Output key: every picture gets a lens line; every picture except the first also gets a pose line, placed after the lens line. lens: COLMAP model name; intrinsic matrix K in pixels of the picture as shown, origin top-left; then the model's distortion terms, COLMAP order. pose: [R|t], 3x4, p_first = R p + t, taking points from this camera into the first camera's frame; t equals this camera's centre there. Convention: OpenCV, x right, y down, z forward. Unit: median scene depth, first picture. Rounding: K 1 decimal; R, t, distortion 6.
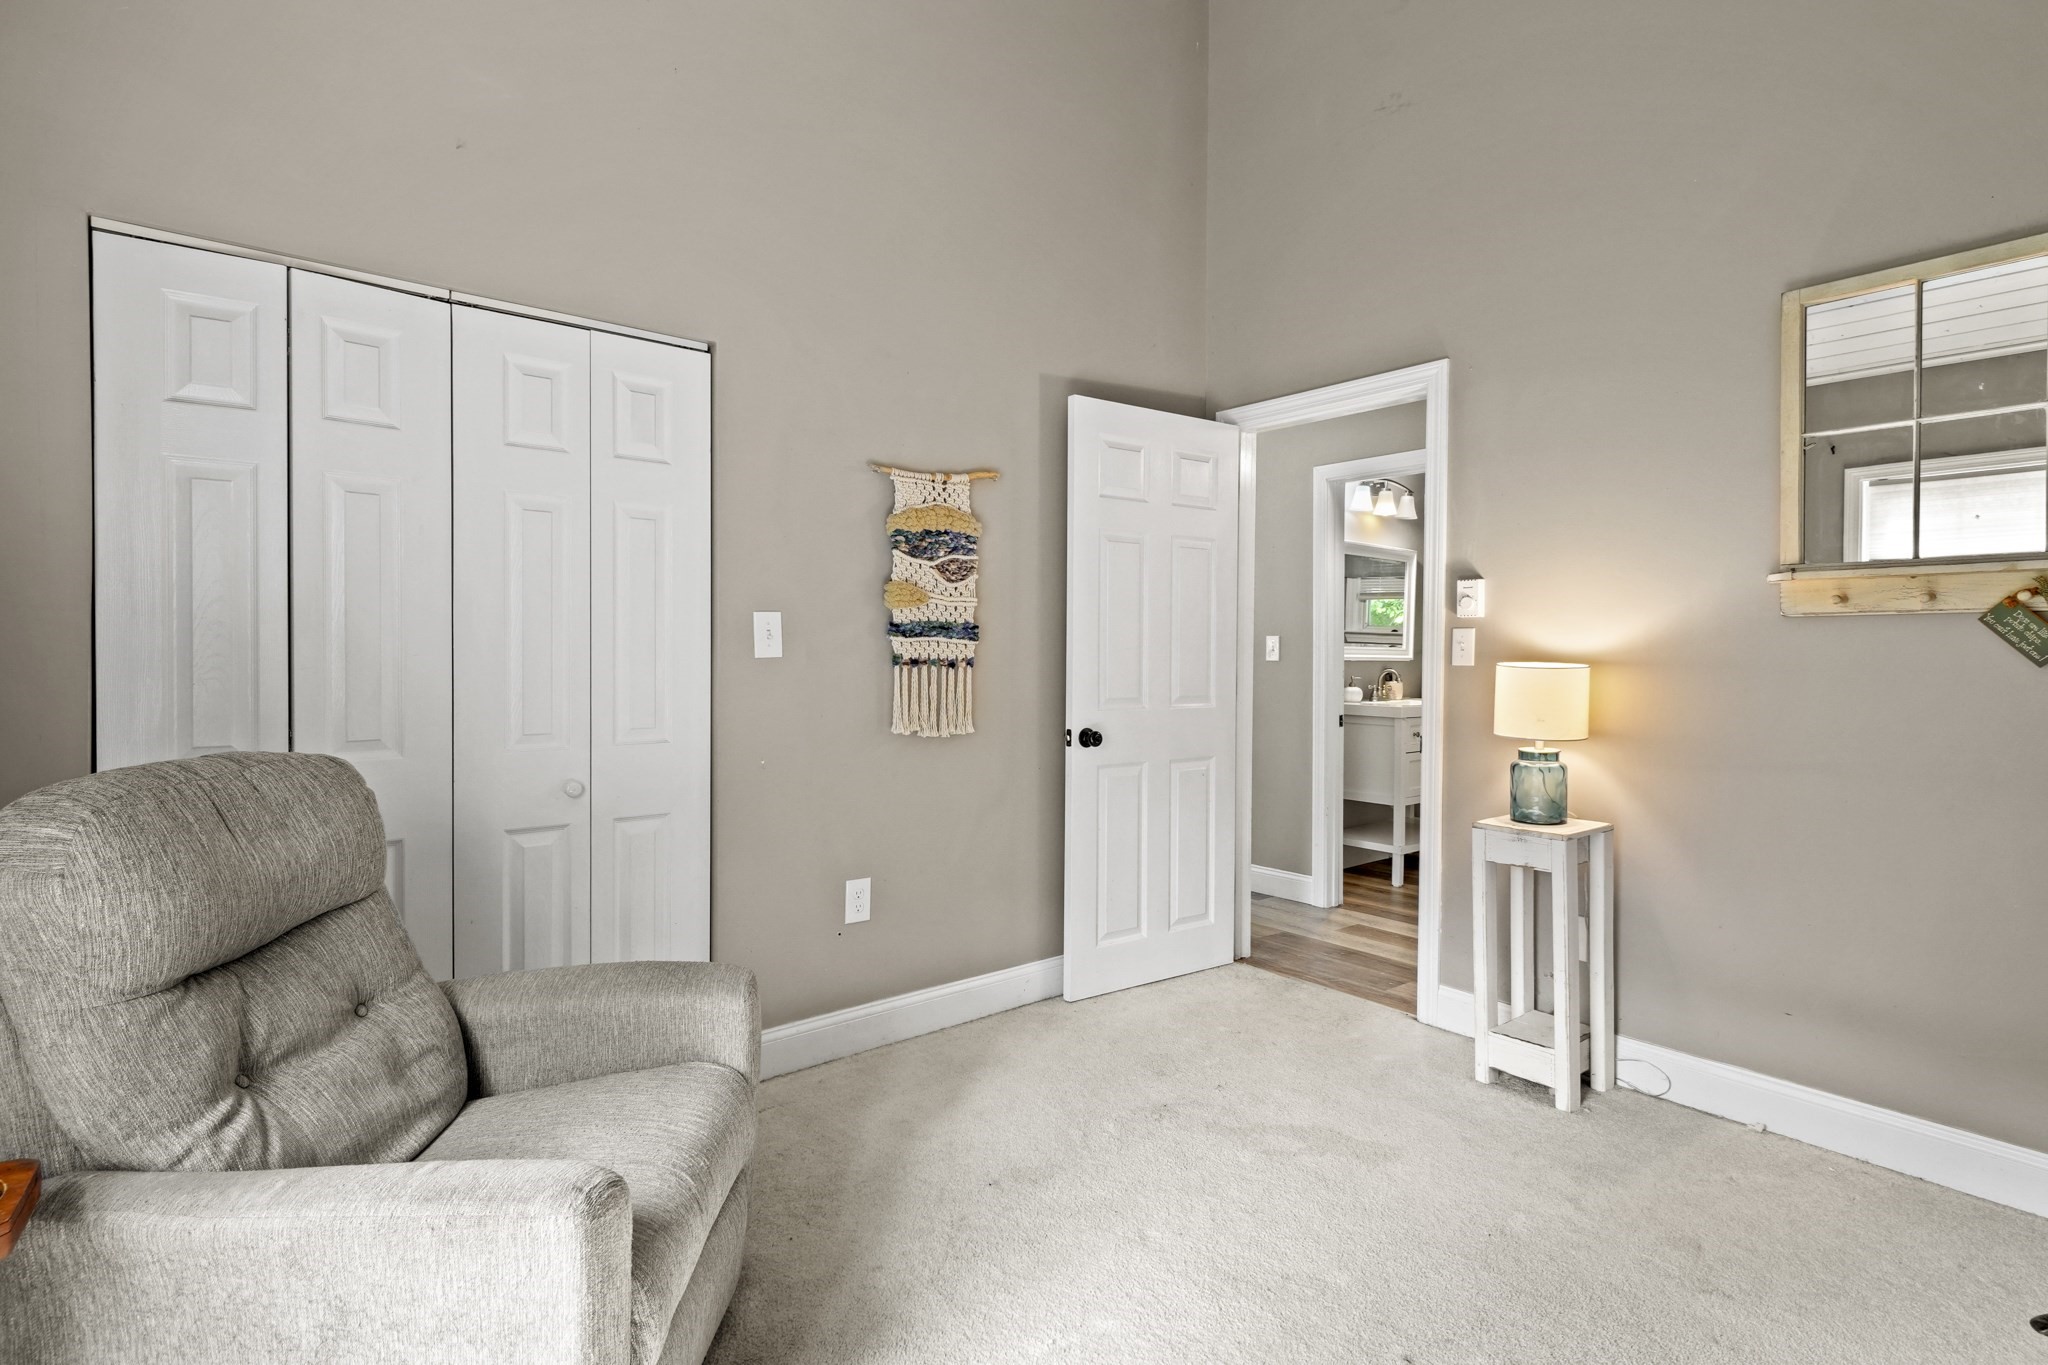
lens RADIAL K [[1002.8, 0, 1028.5], [0, 1002.8, 671.5], [0, 0, 1]] dist [-0.003091, -0.002763]
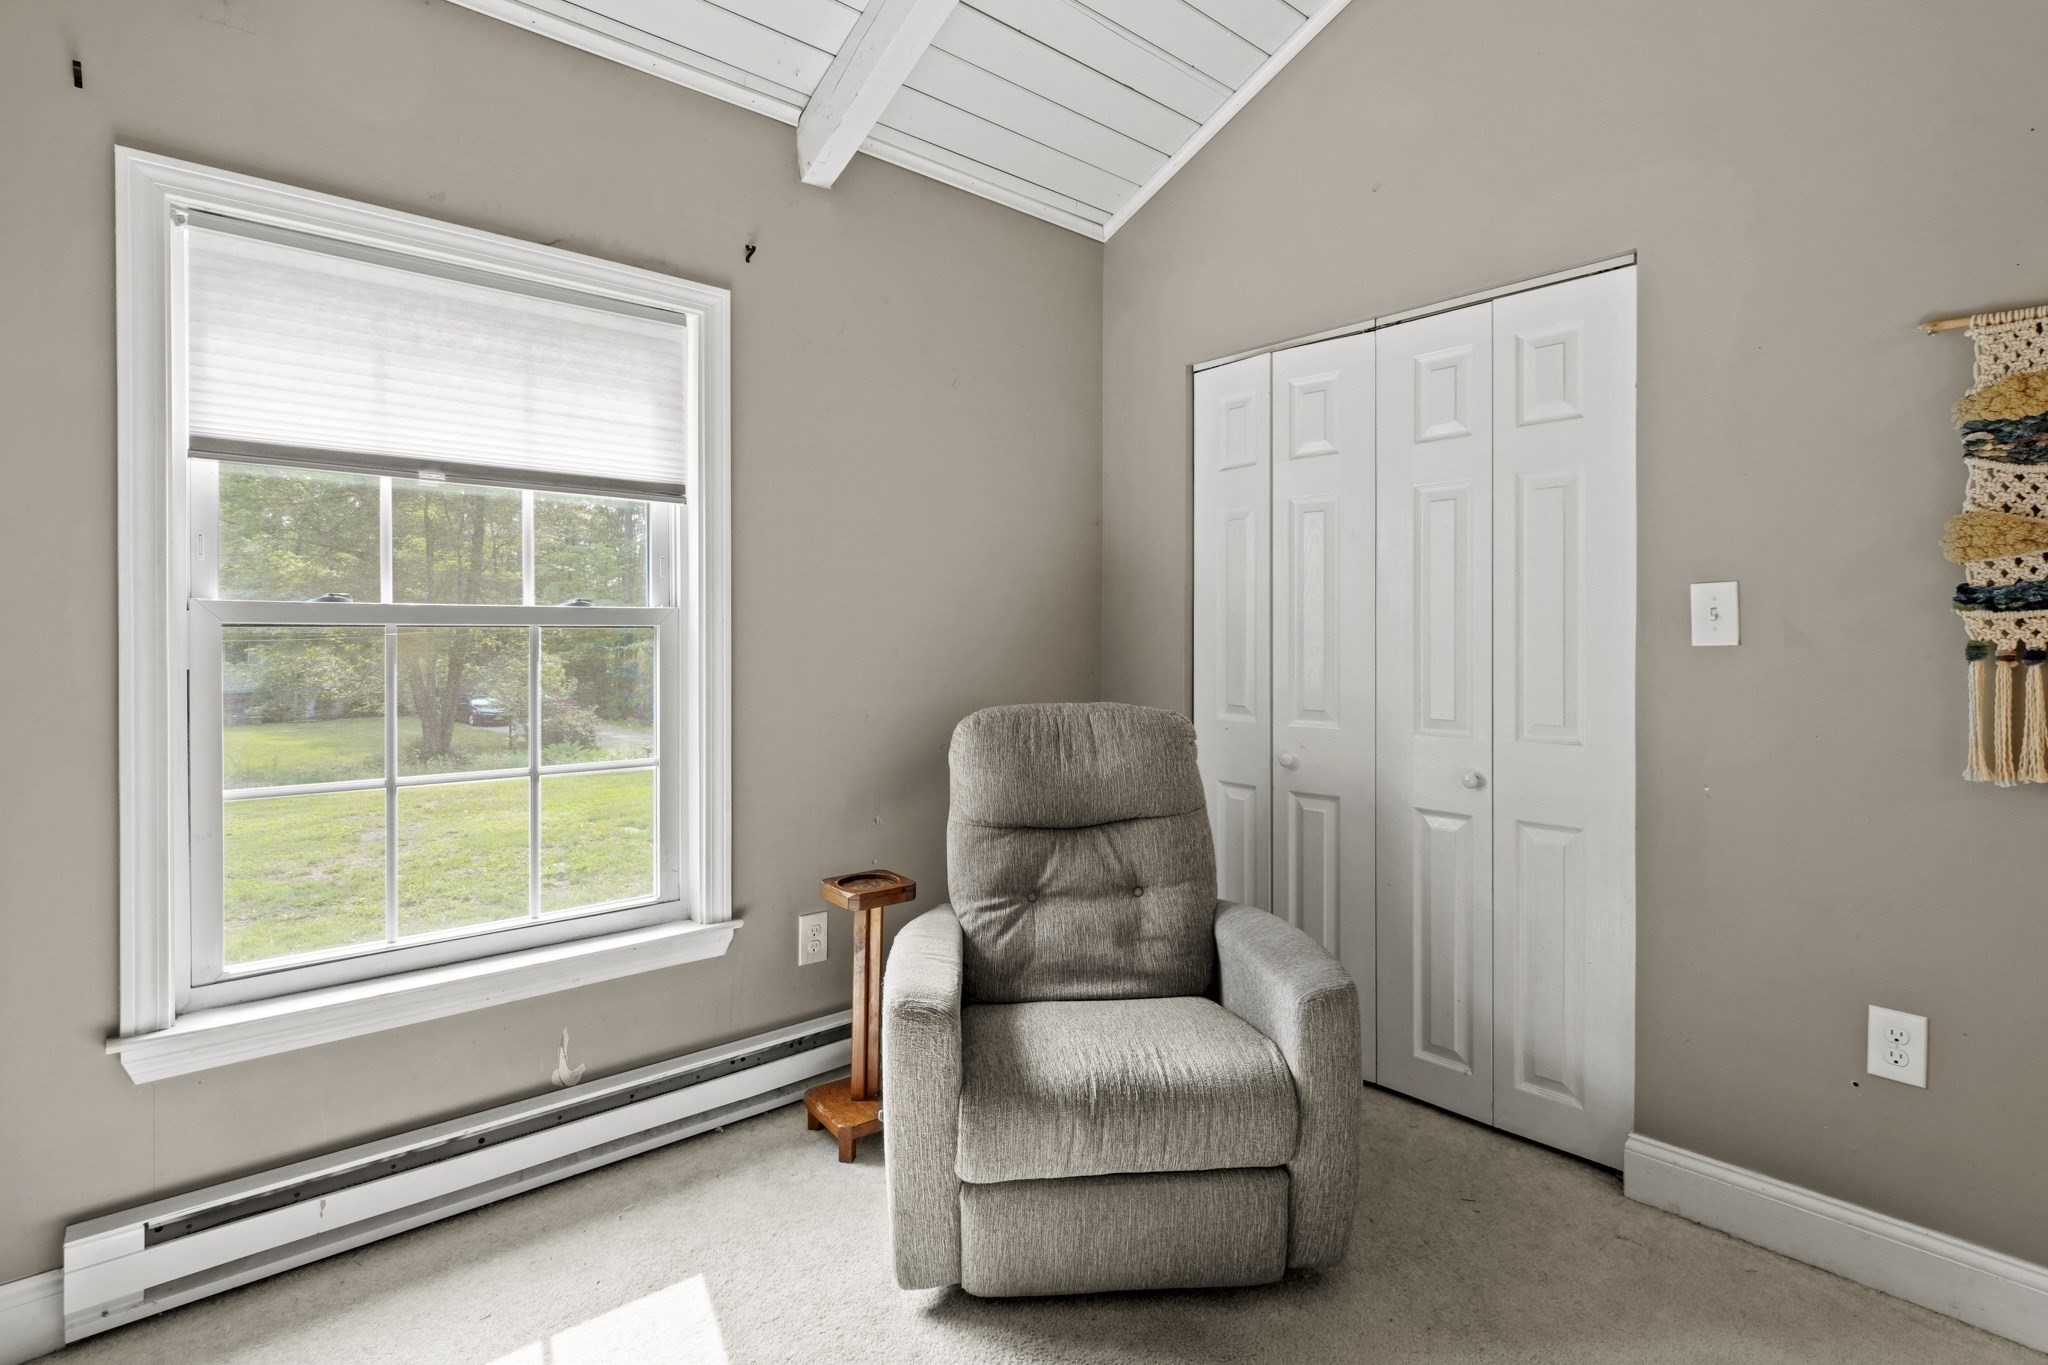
lens RADIAL K [[1002.8, 0, 1015.7], [0, 1002.8, 641.6], [0, 0, 1]] dist [-0.003091, -0.002763]
pose [[0.023022, 0.001220, -0.999734, 0.455854], [-0.018922, 0.999821, 0.000785, -0.007835], [0.999556, 0.018898, 0.023041, 0.481313]]
